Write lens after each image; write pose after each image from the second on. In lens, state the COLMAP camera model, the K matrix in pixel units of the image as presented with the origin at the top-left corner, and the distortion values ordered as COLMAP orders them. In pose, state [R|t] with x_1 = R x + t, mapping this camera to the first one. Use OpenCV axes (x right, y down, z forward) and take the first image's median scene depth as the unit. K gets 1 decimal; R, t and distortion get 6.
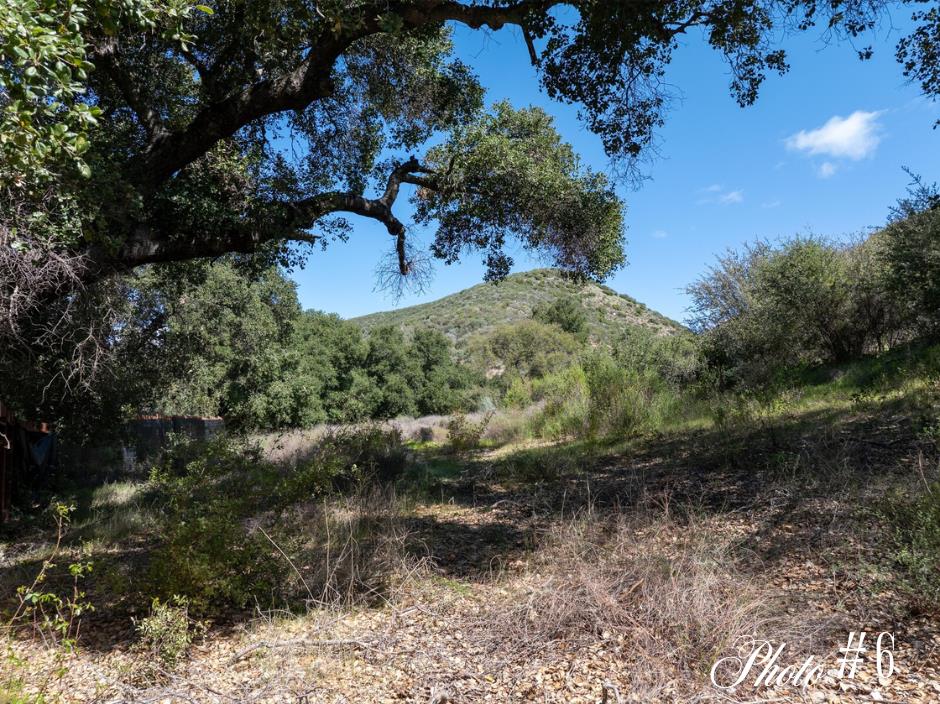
lens RADIAL K [[663.9, 0, 468.5], [0, 663.9, 347.2], [0, 0, 1]] dist [-0.055035, 0.029235]
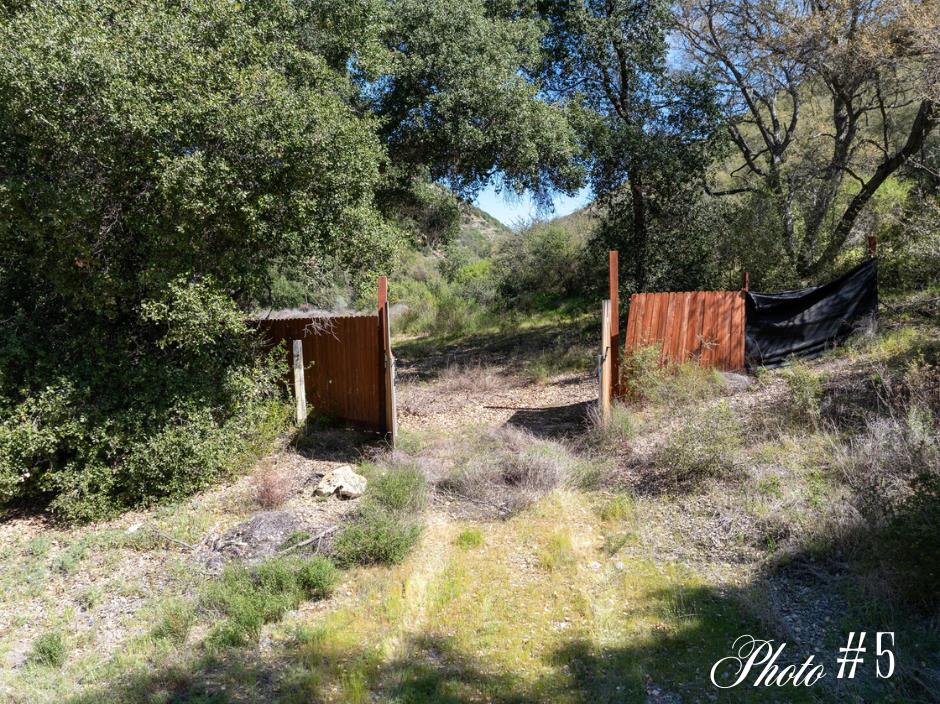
lens RADIAL K [[663.9, 0, 468.5], [0, 663.9, 347.2], [0, 0, 1]] dist [-0.055035, 0.029235]
pose [[0.960375, -0.004345, 0.278676, -0.274658], [-0.043940, 0.985014, 0.166785, -0.156549], [-0.275225, -0.172421, 0.945792, -0.858387]]
